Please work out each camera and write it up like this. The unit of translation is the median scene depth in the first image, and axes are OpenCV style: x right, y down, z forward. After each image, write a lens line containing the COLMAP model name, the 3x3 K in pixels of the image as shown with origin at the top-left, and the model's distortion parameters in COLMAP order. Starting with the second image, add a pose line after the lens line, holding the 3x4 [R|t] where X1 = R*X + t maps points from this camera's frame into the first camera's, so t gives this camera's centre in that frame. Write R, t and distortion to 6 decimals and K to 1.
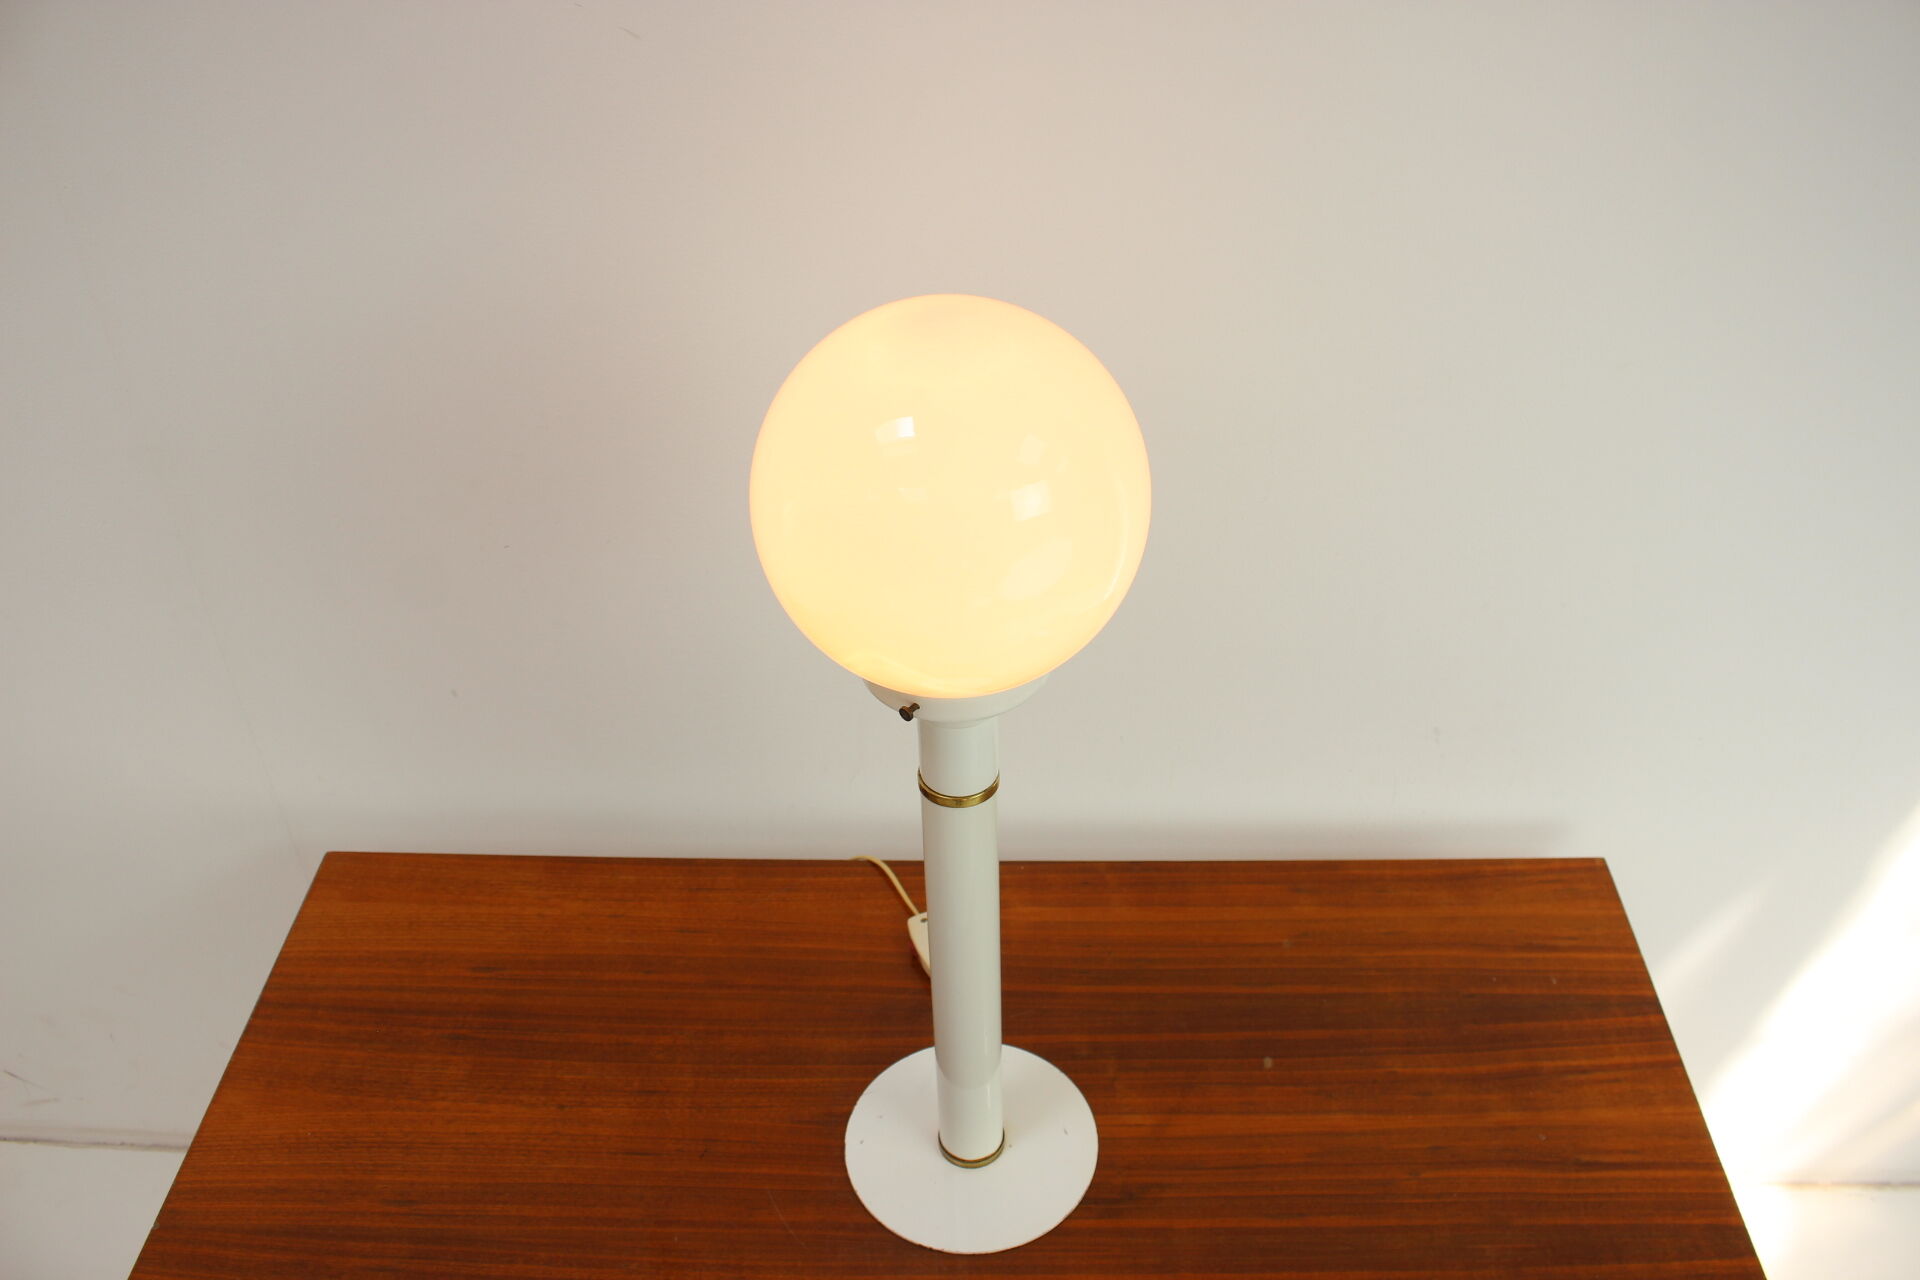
lens RADIAL K [[1623.4, 0, 960.1], [0, 1623.4, 640.1], [0, 0, 1]] dist [-0.120243, 0.053969]
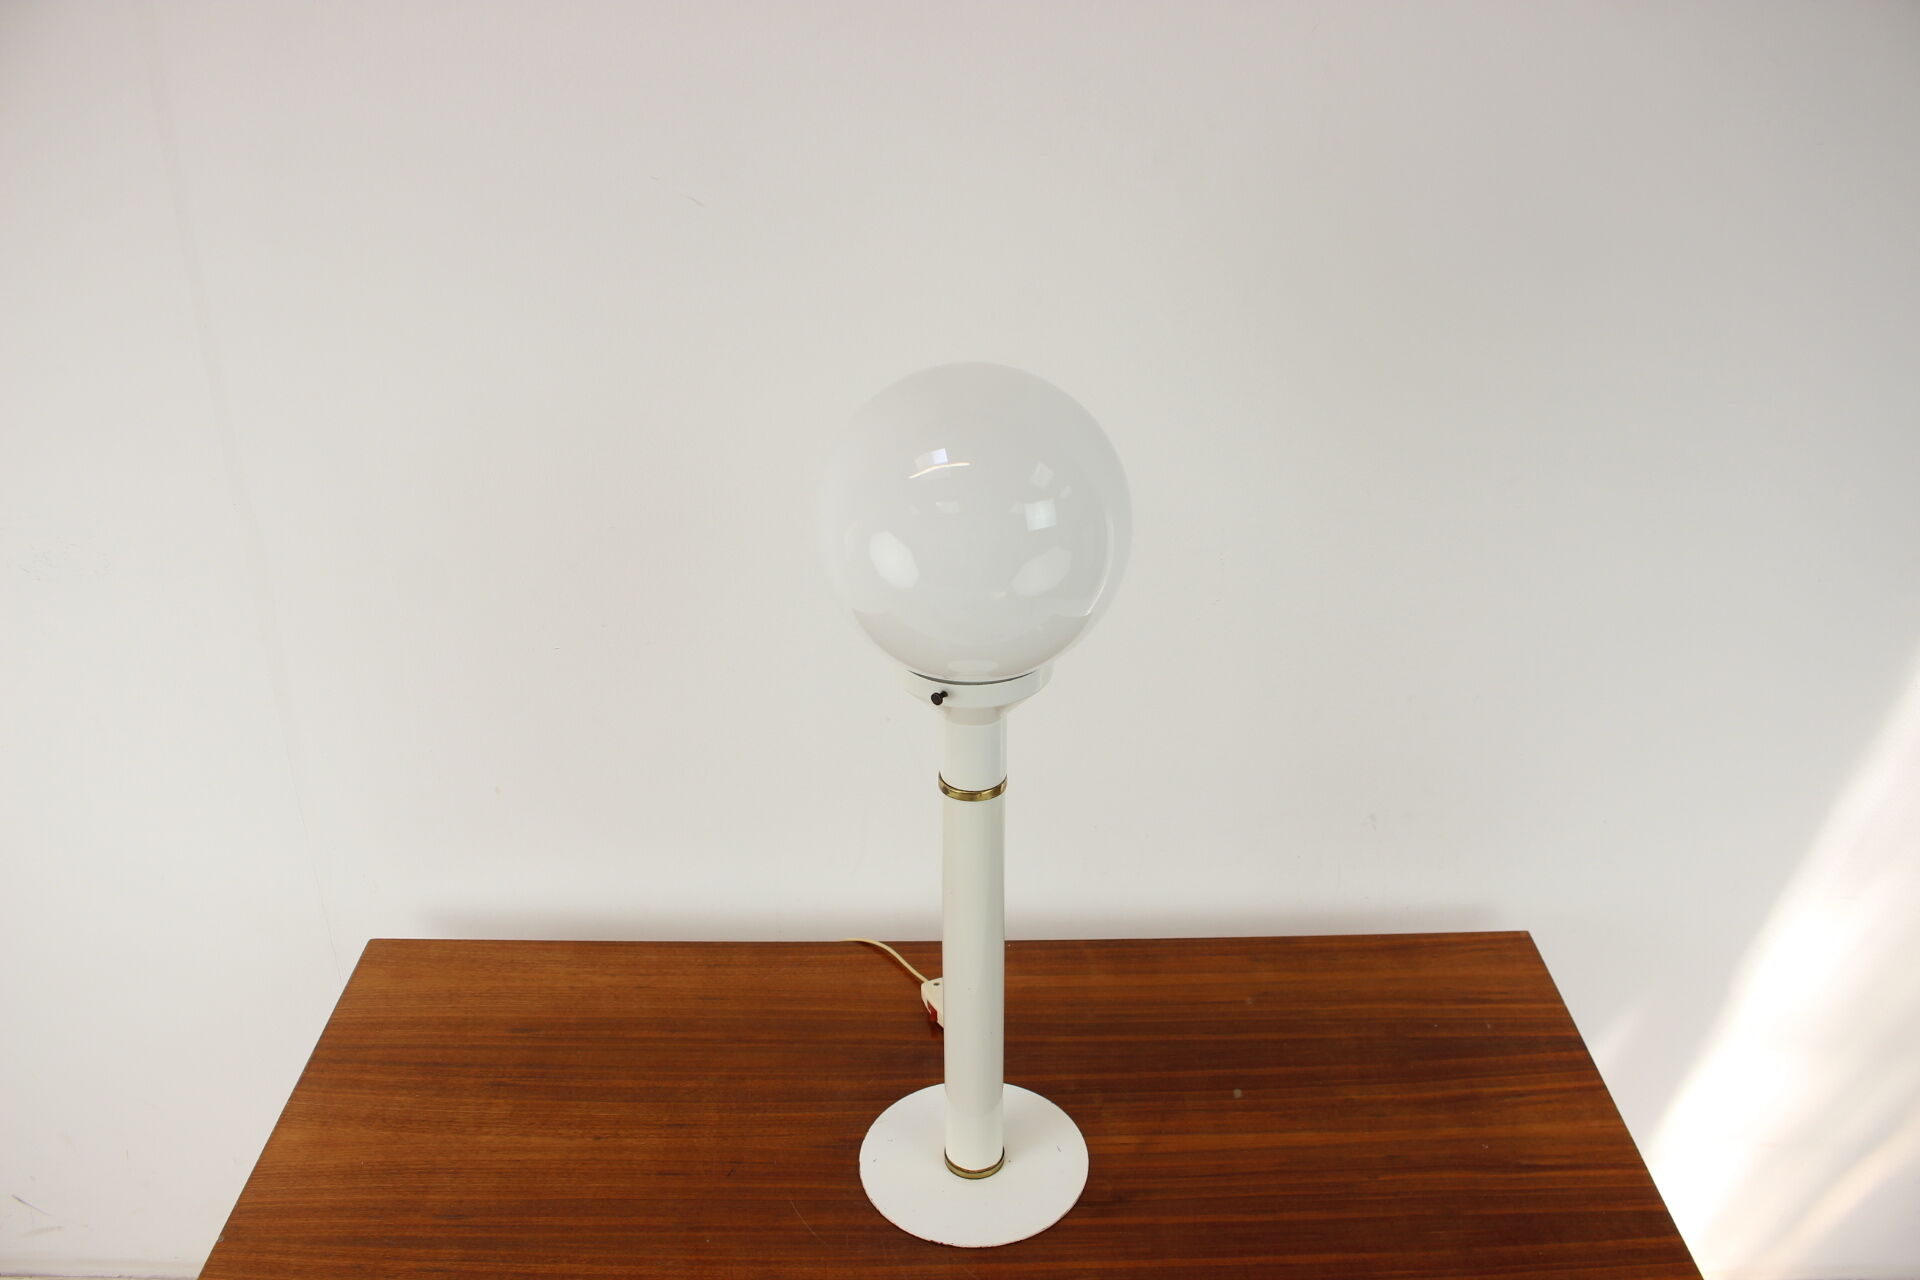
lens RADIAL K [[1623.4, 0, 963.9], [0, 1623.4, 624.1], [0, 0, 1]] dist [-0.120243, 0.053969]
pose [[0.999207, 0.000774, 0.039818, -0.043200], [0.006671, 0.982434, -0.186489, 0.152757], [-0.039263, 0.186606, 0.981650, -0.147804]]
